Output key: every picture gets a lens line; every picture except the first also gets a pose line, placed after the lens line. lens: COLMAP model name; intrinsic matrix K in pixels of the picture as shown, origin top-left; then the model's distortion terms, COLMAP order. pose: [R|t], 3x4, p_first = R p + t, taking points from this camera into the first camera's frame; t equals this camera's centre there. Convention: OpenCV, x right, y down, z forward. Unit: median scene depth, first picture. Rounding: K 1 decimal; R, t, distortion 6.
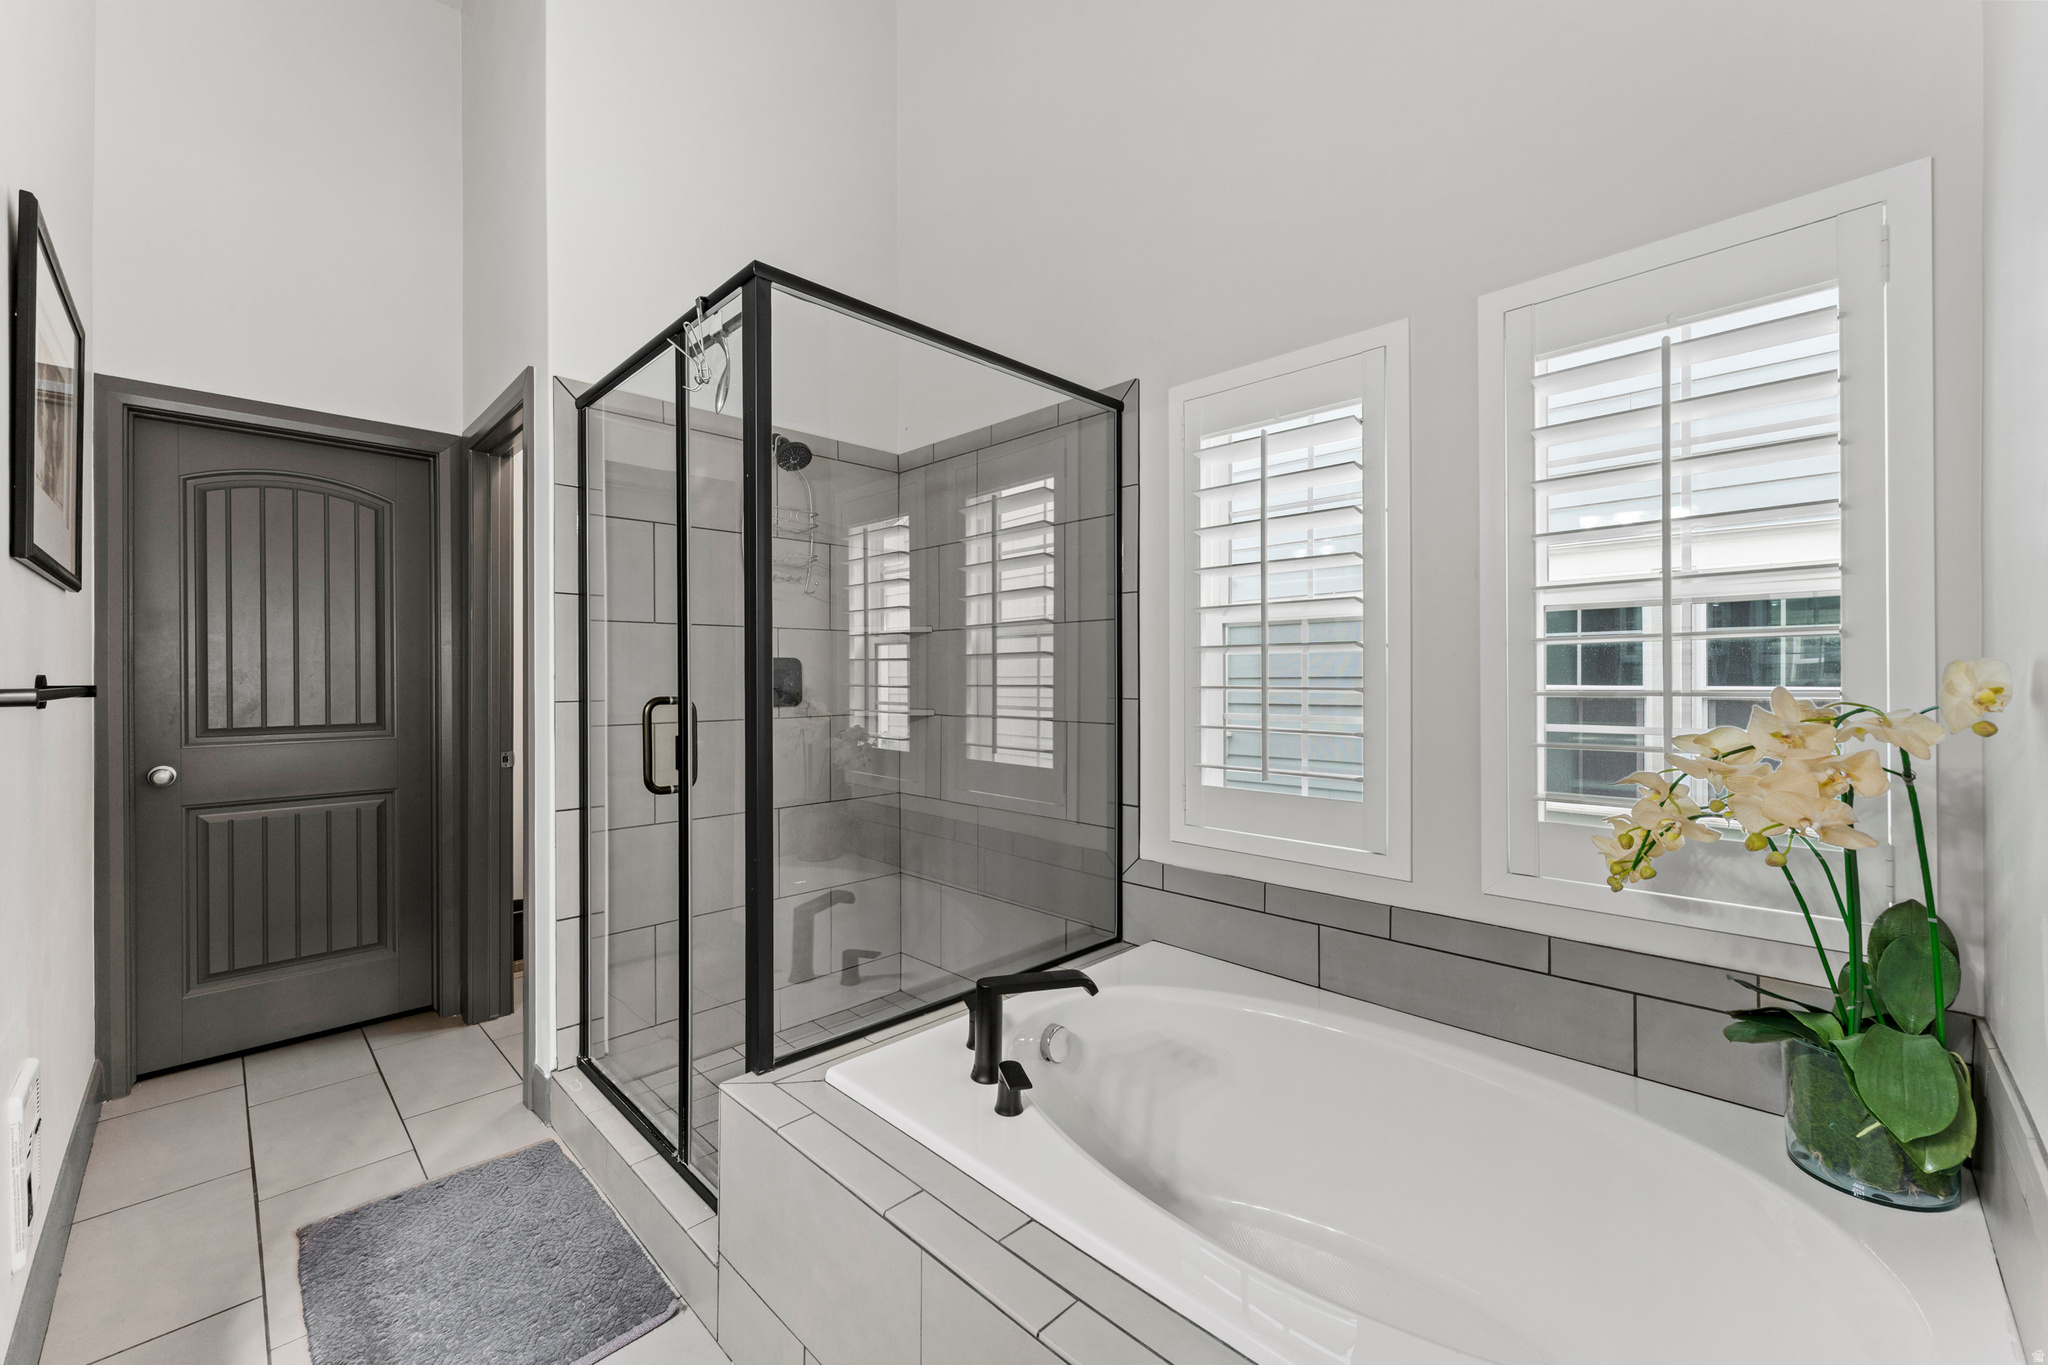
lens RADIAL K [[817.8, 0, 1018.1], [0, 817.8, 675.6], [0, 0, 1]] dist [0.002047, 0.000415]
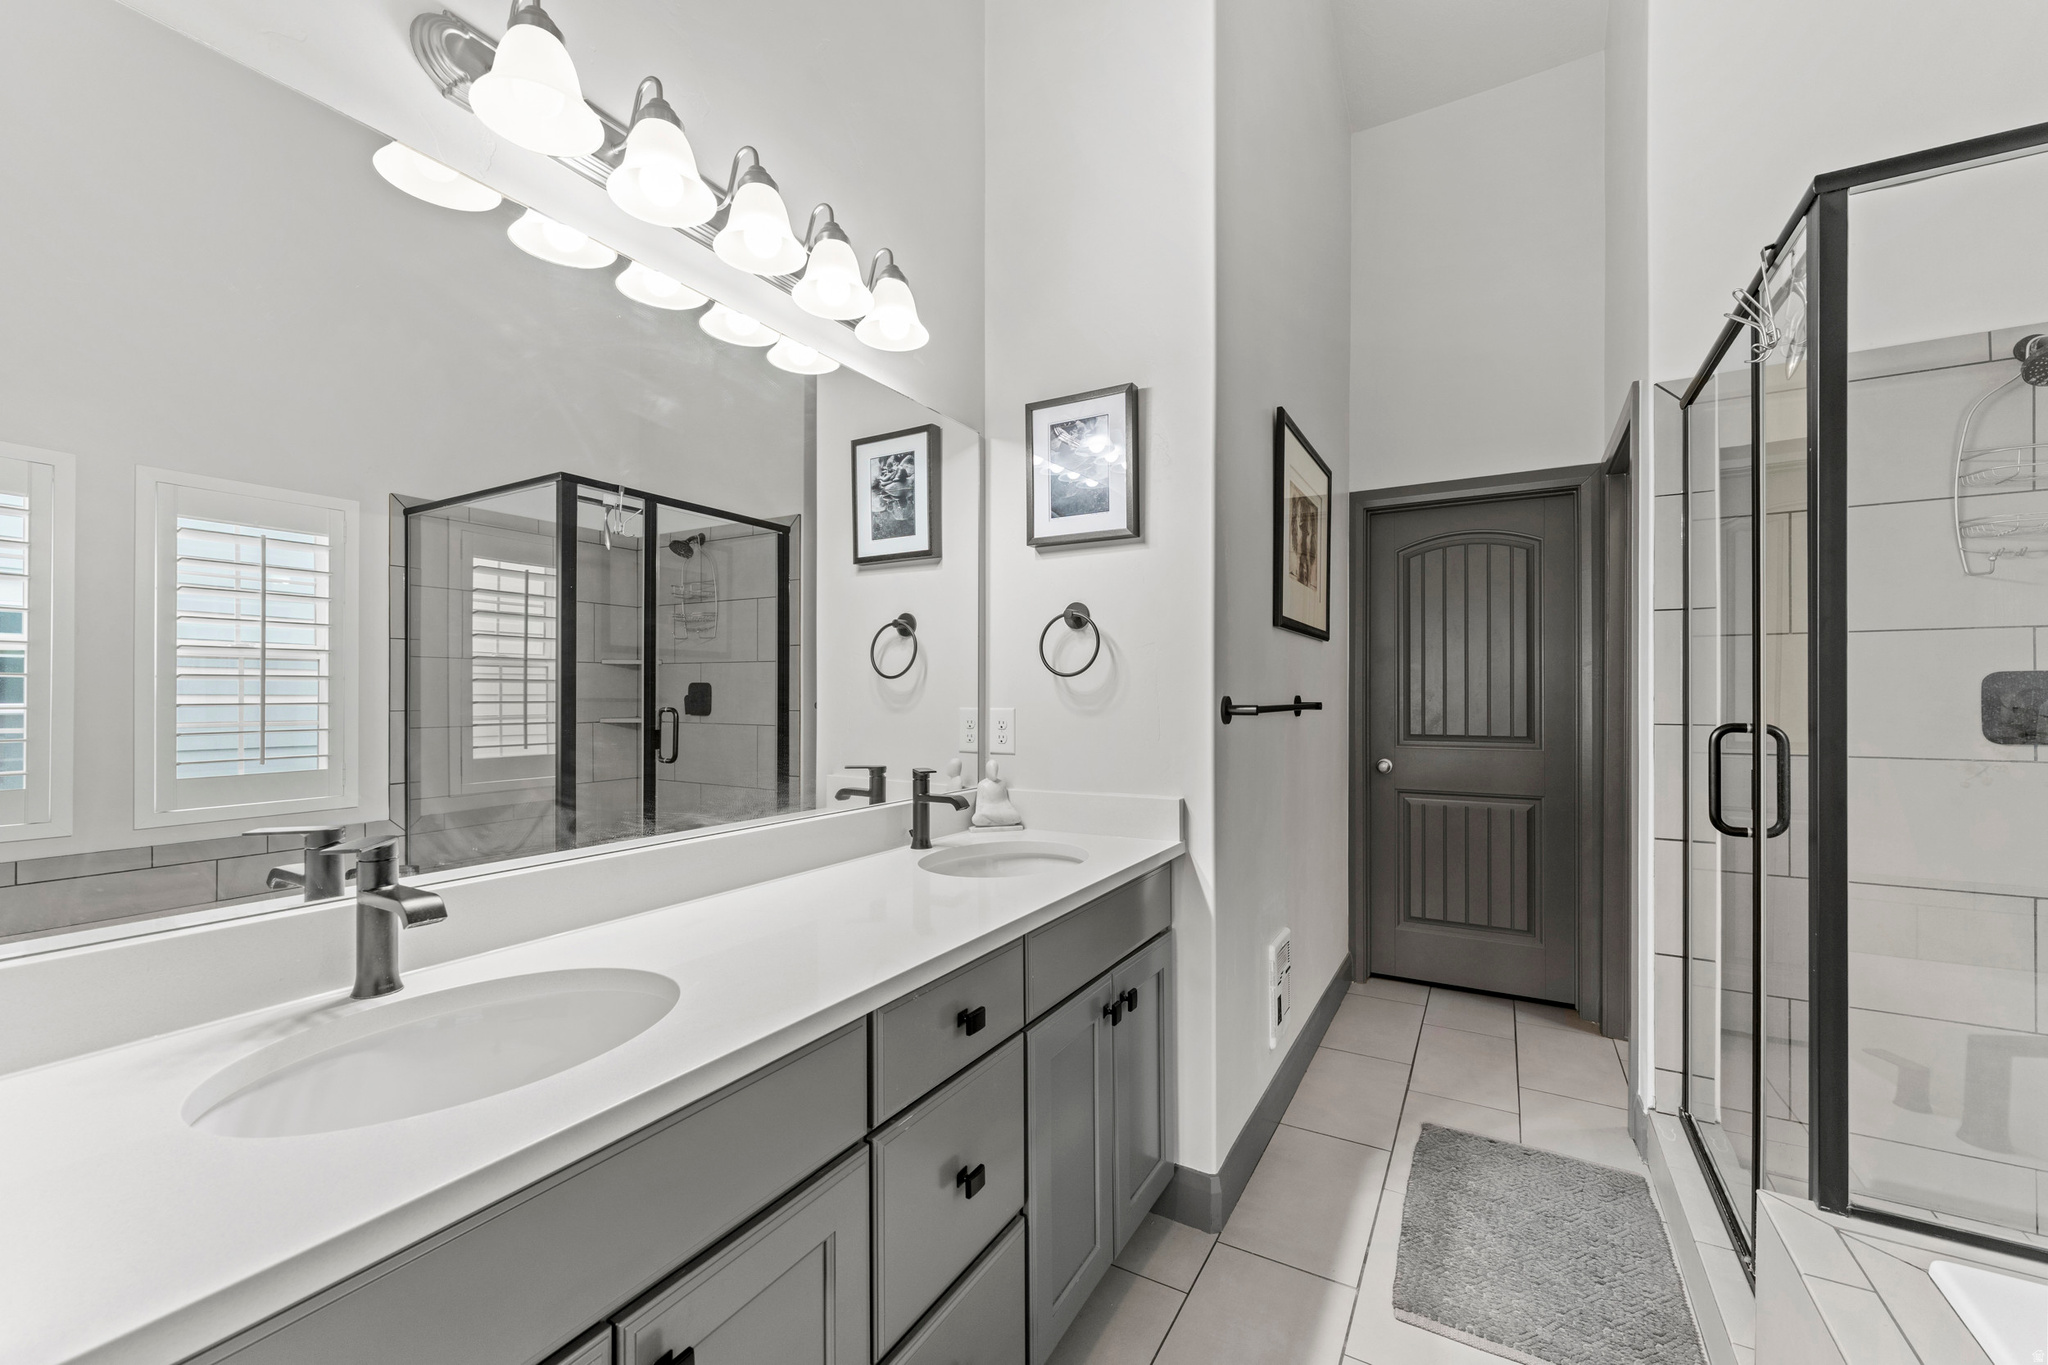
lens RADIAL K [[817.8, 0, 1027.0], [0, 817.8, 690.4], [0, 0, 1]] dist [0.002047, 0.000415]
pose [[0.267240, -0.000583, -0.963630, 0.158748], [-0.001156, 0.999999, -0.000925, -0.005634], [0.963629, 0.001361, 0.267239, 0.036896]]
